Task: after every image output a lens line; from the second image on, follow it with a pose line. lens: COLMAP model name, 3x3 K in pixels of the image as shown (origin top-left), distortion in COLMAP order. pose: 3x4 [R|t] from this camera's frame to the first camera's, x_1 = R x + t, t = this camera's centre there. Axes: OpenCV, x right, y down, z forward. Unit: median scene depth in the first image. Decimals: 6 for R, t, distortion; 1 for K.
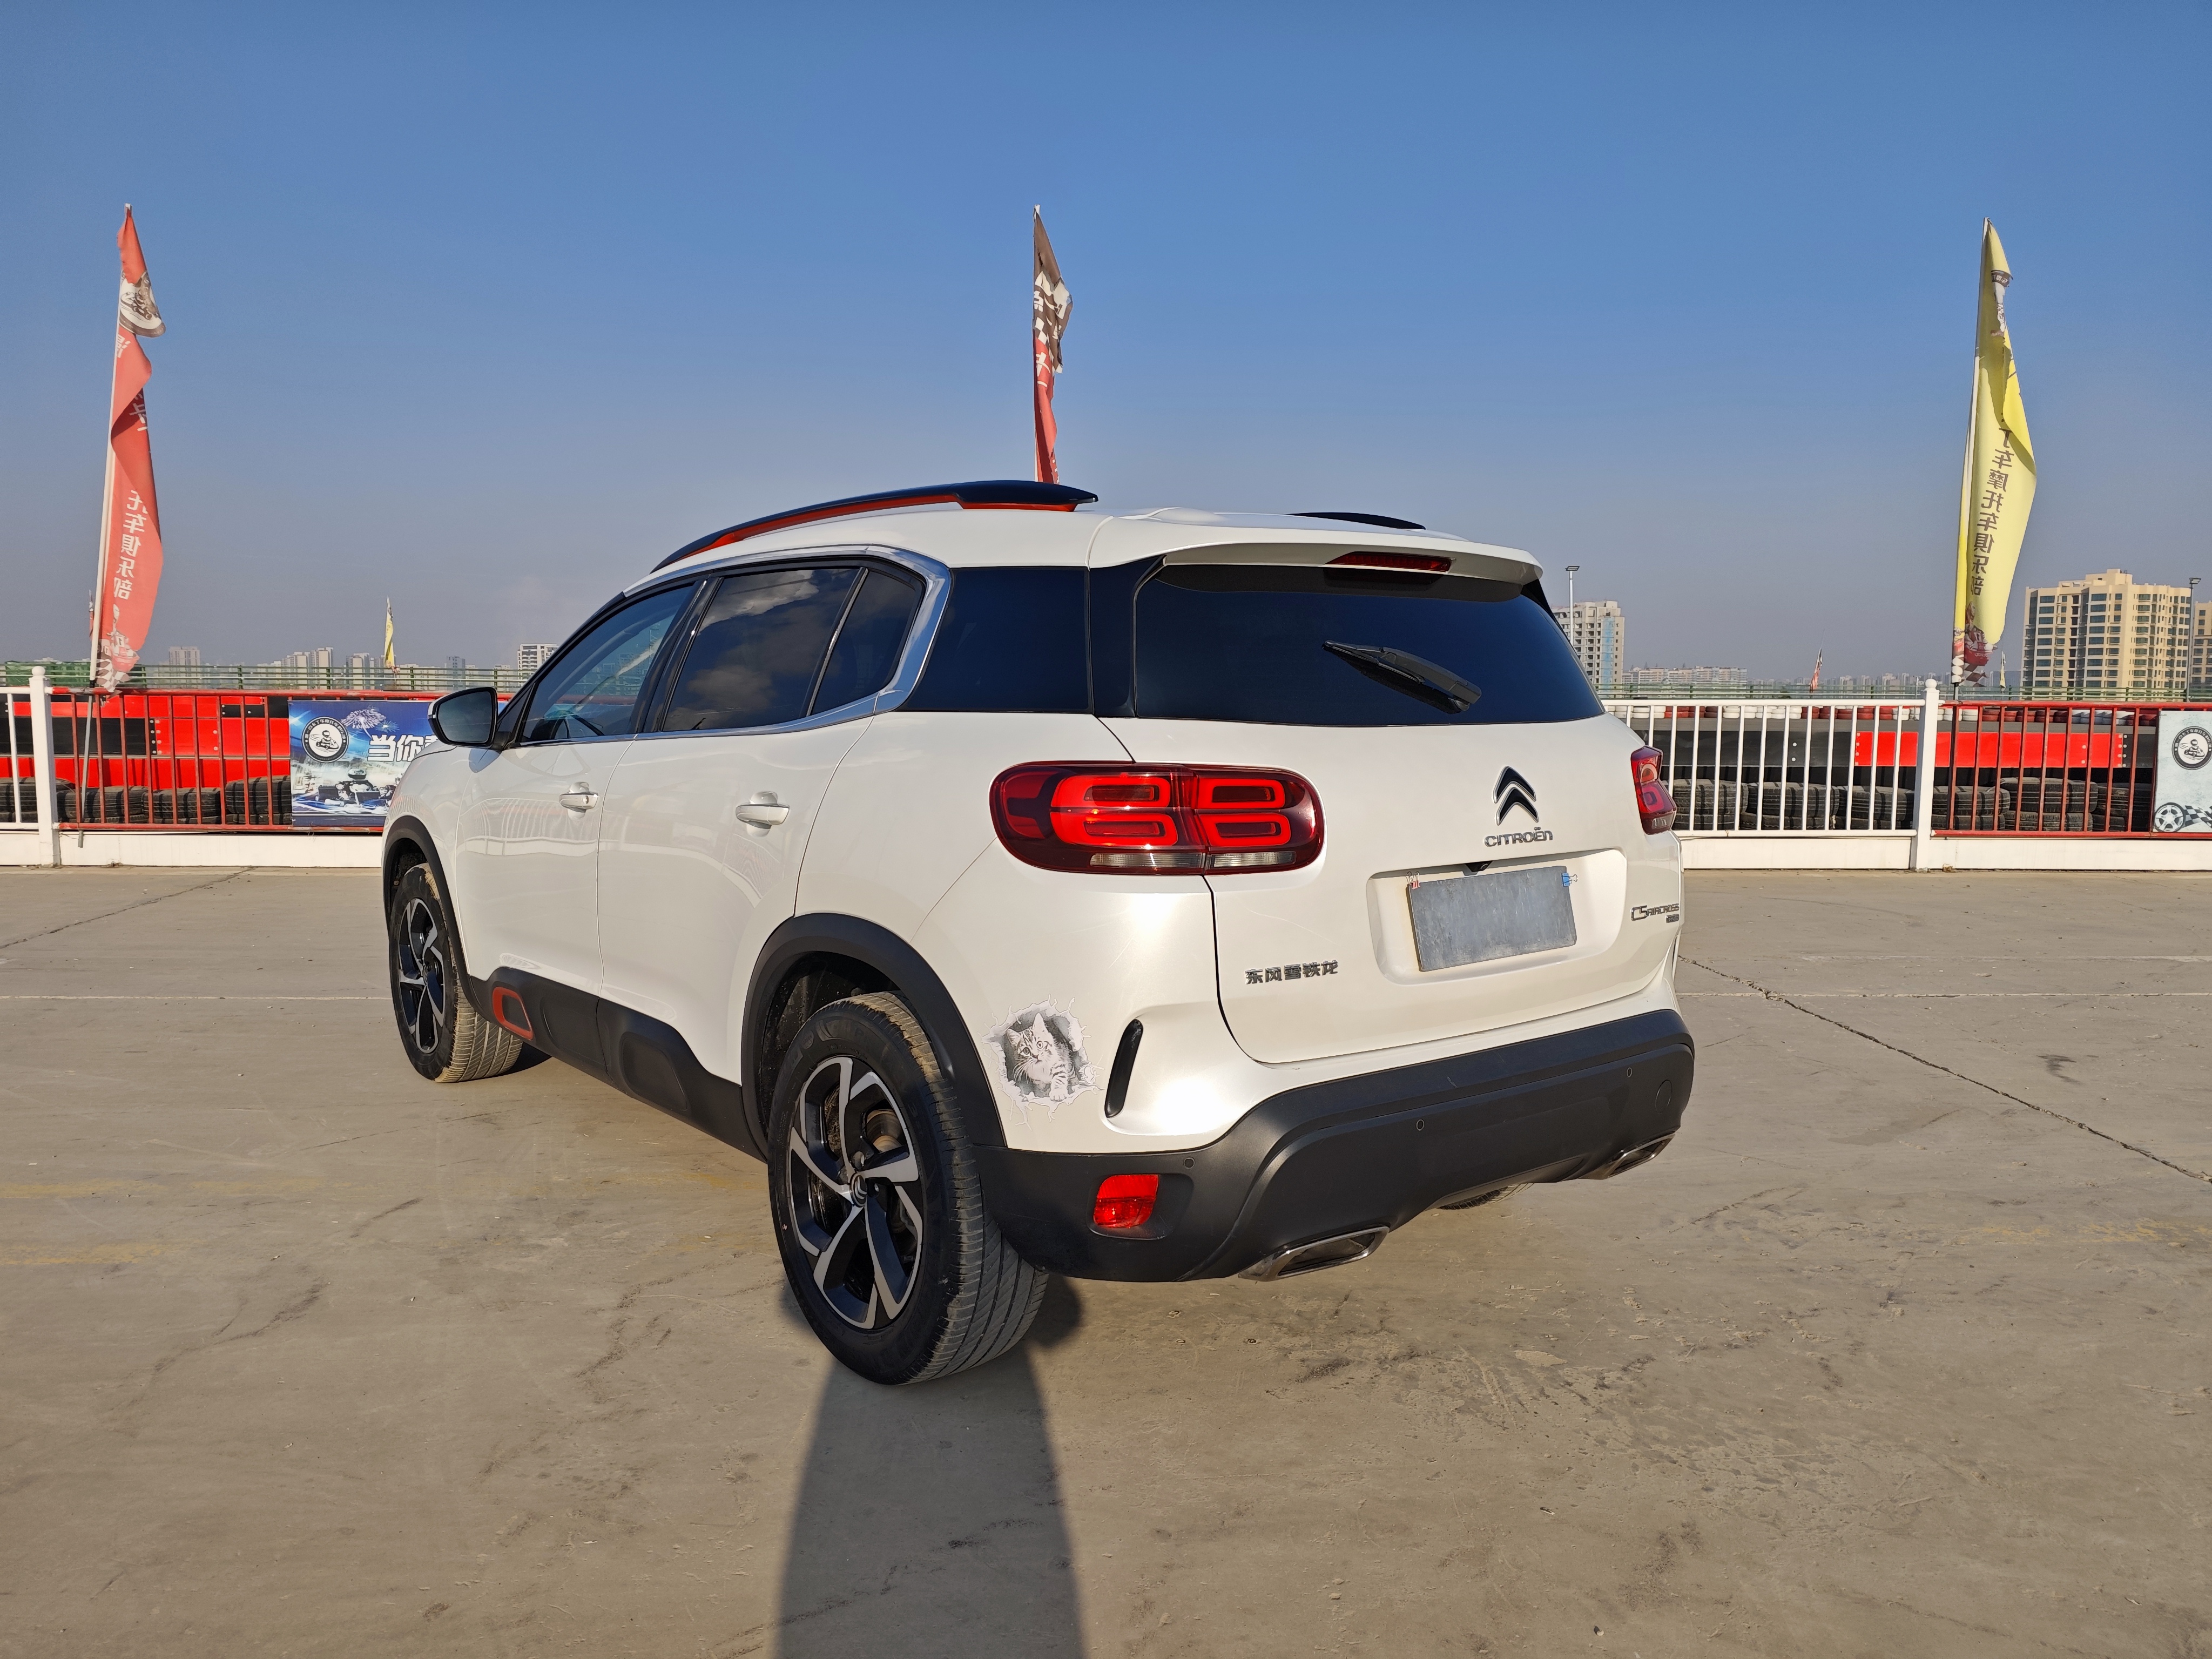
lens RADIAL K [[1600.4, 0, 1100.6], [0, 1600.4, 834.6], [0, 0, 1]] dist [0.049648, -0.059241]
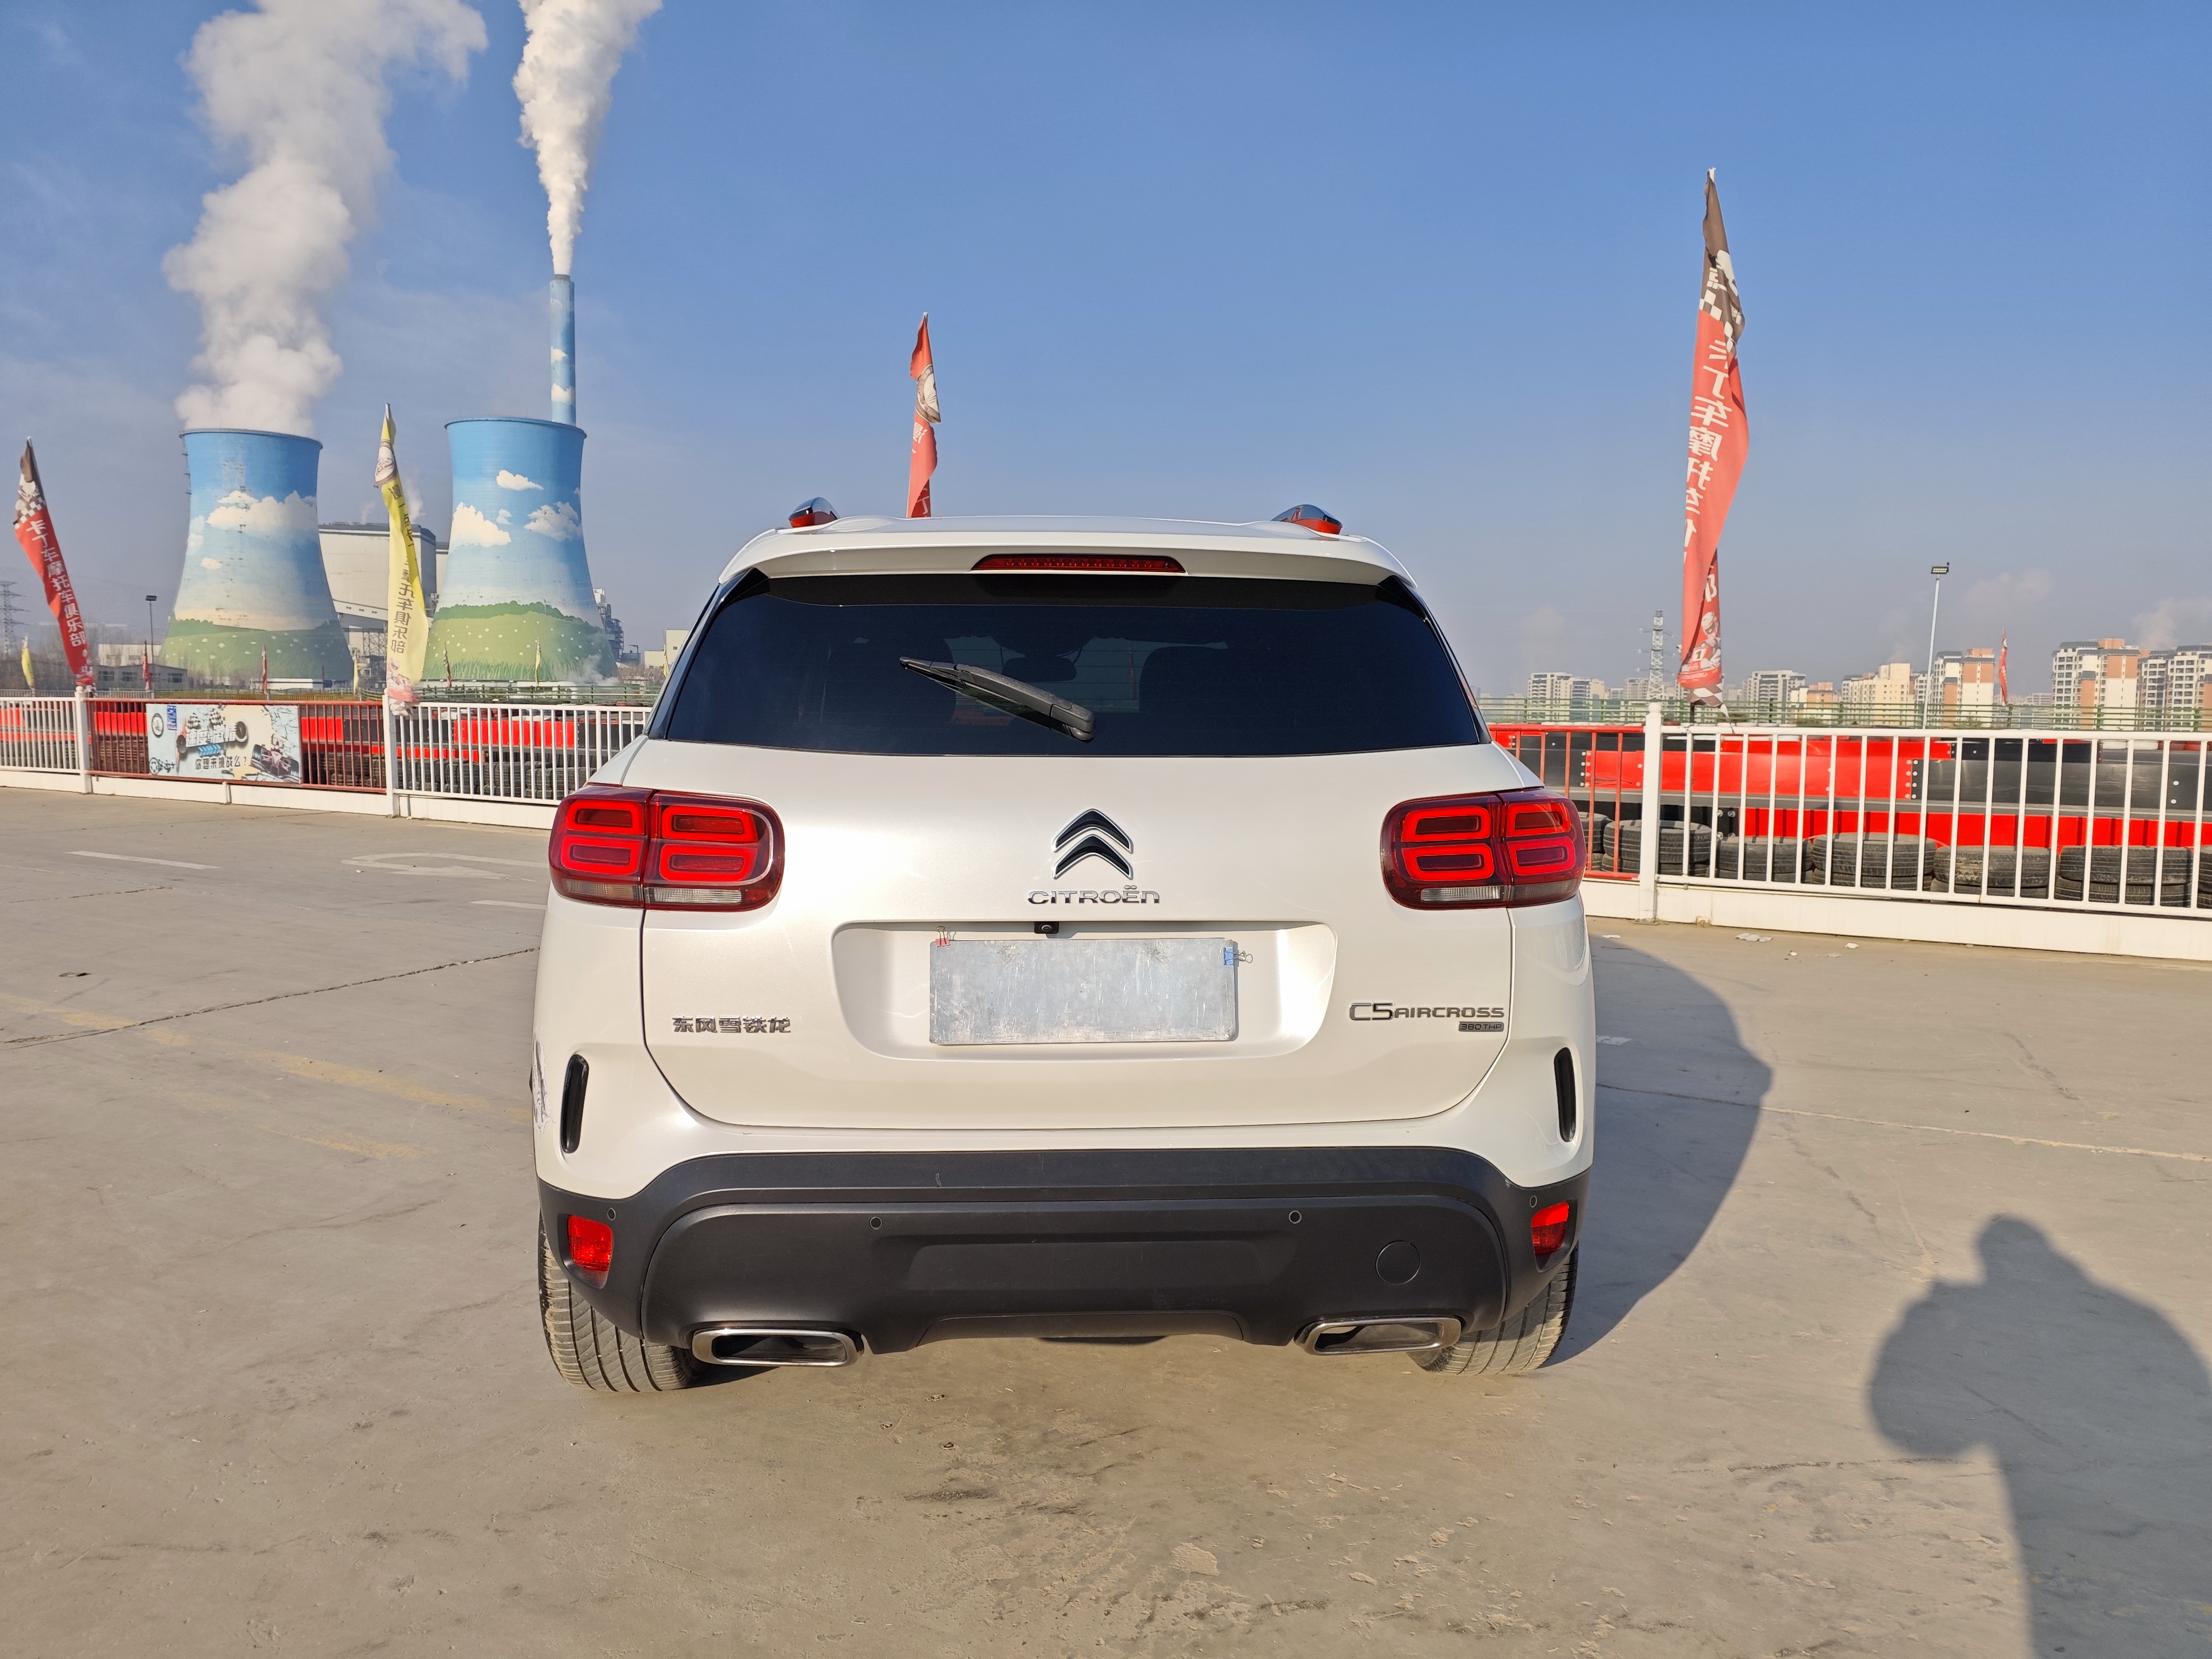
lens RADIAL K [[1600.4, 0, 1100.6], [0, 1600.4, 834.6], [0, 0, 1]] dist [0.049648, -0.059241]
pose [[0.818148, 0.048042, -0.572997, 0.206592], [-0.057886, 0.998323, 0.001051, -0.008759], [0.572087, 0.032308, 0.819557, 0.096670]]
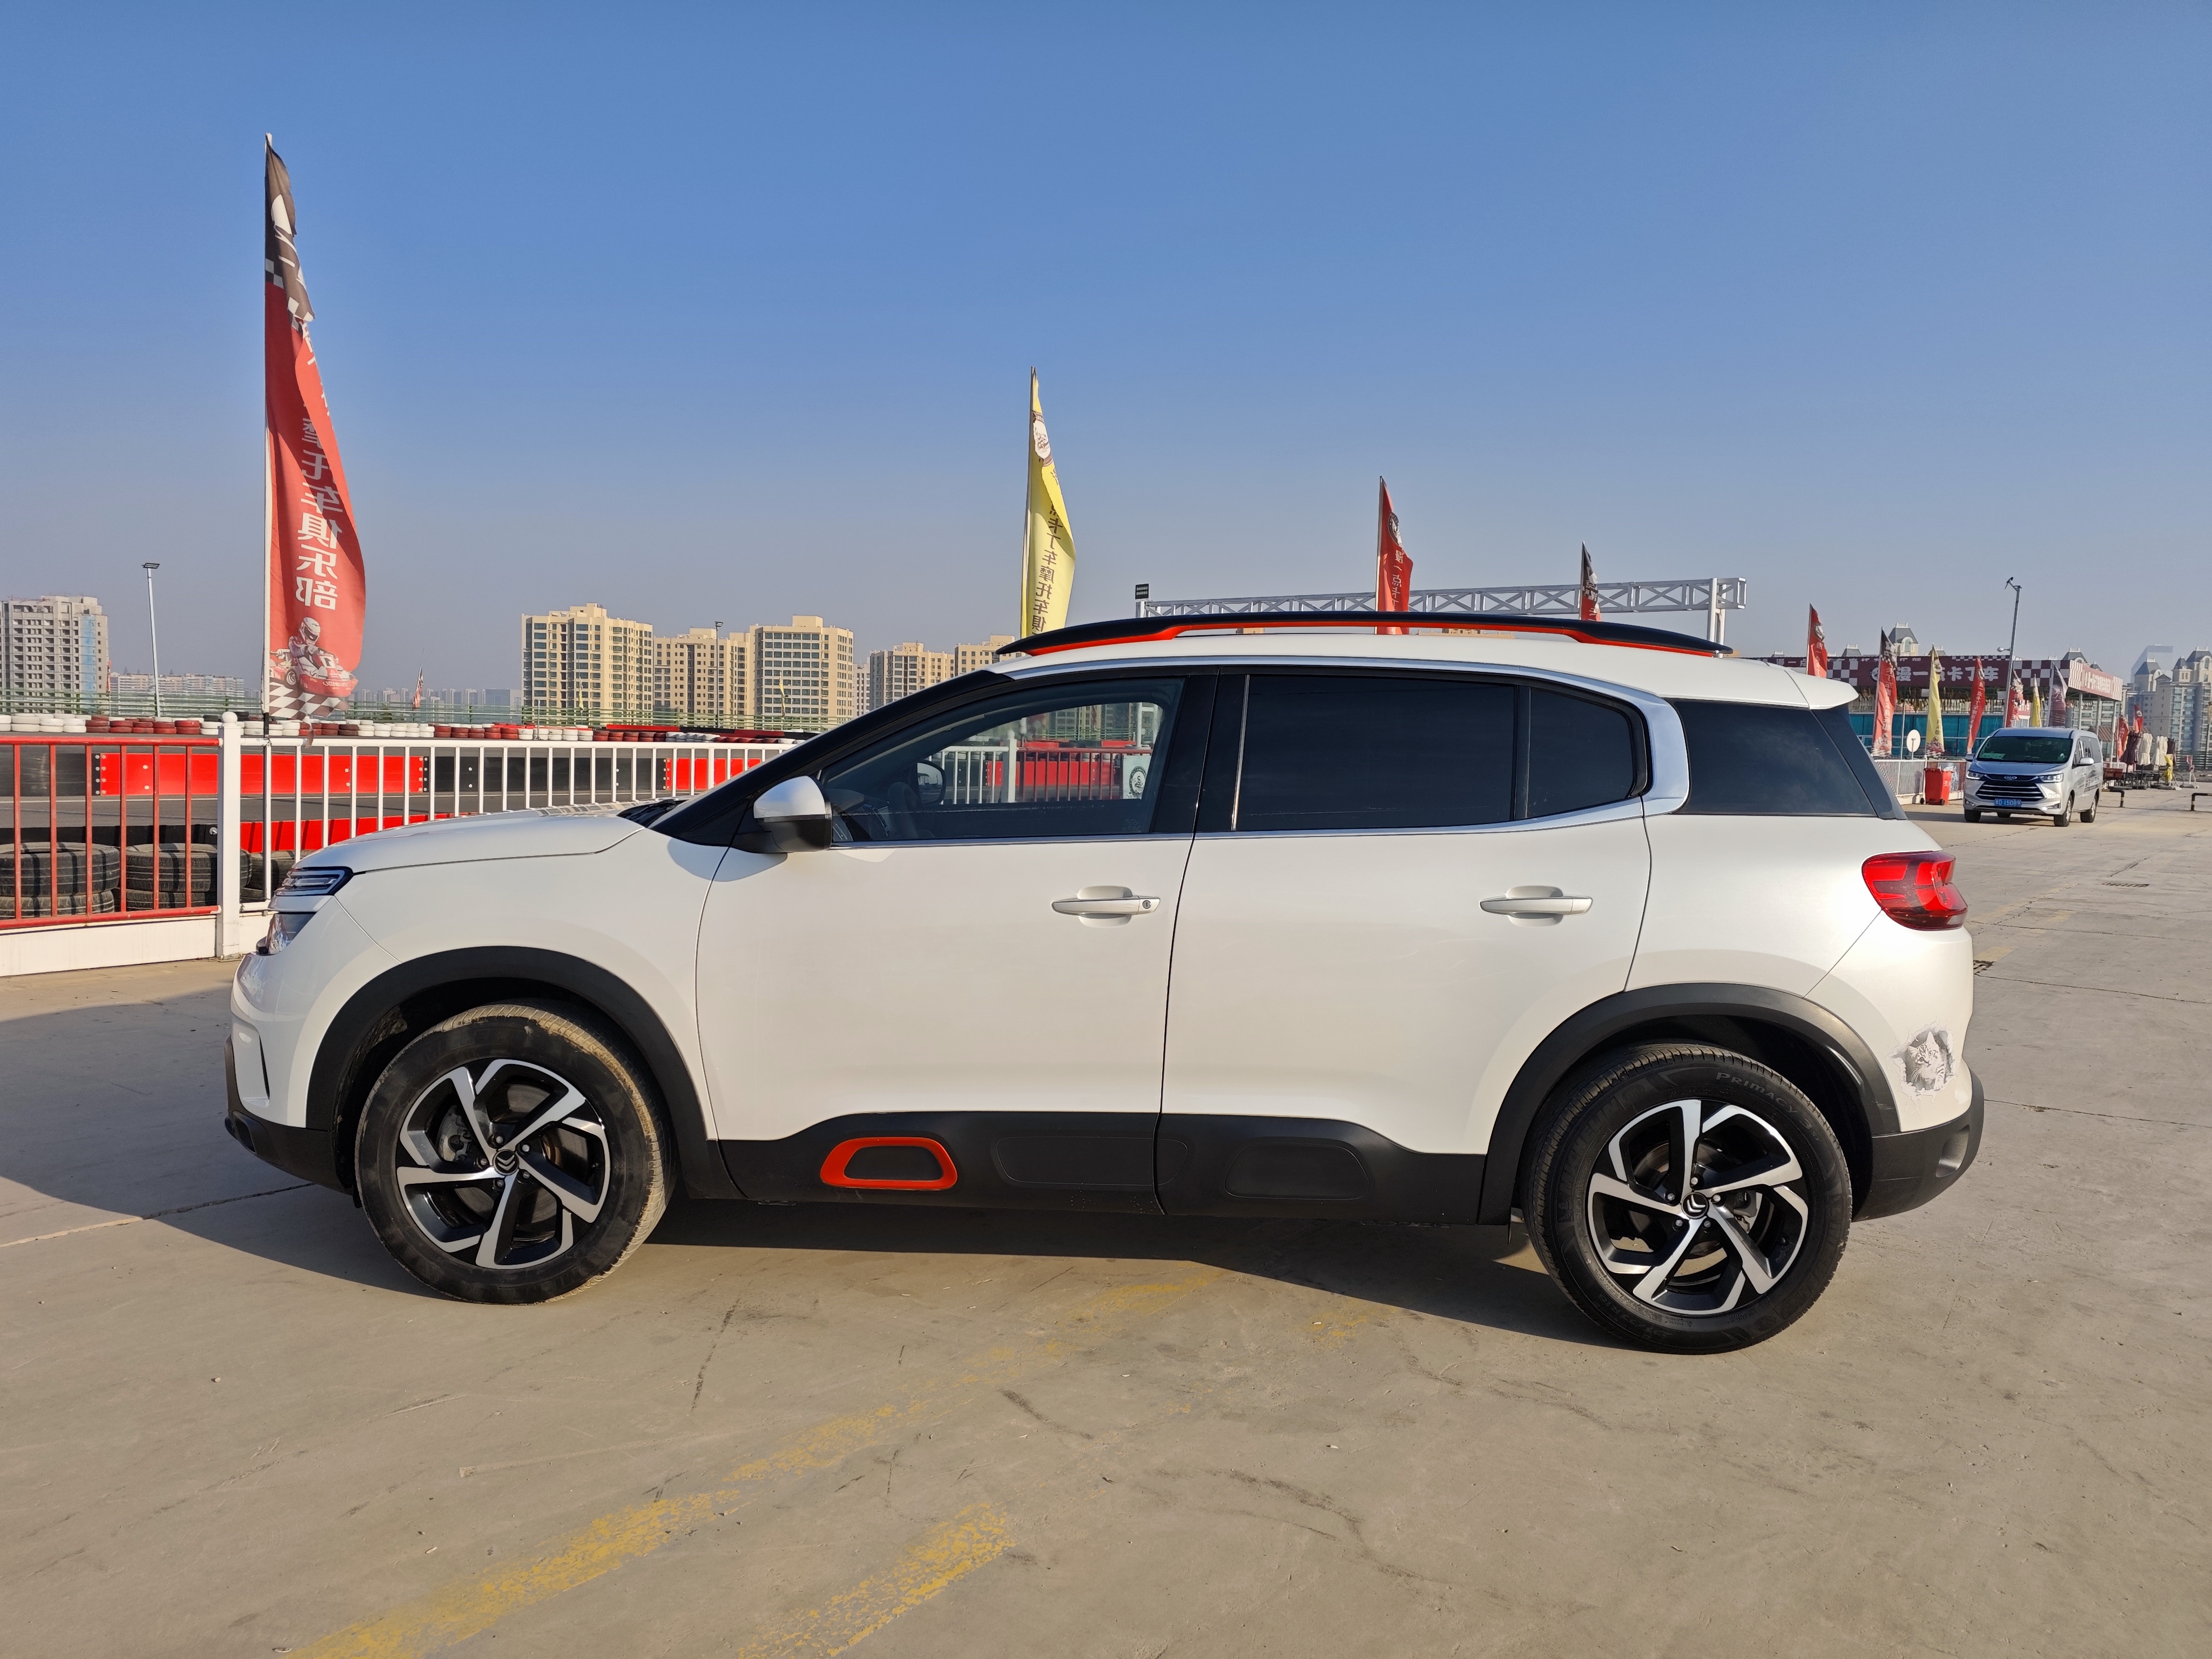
lens RADIAL K [[1596.9, 0, 1110.4], [0, 1596.9, 845.0], [0, 0, 1]] dist [0.044992, -0.045959]
pose [[0.634175, -0.045562, 0.771846, -0.406487], [0.046406, 0.998706, 0.020825, -0.029844], [-0.771796, 0.022611, 0.635468, 0.165135]]
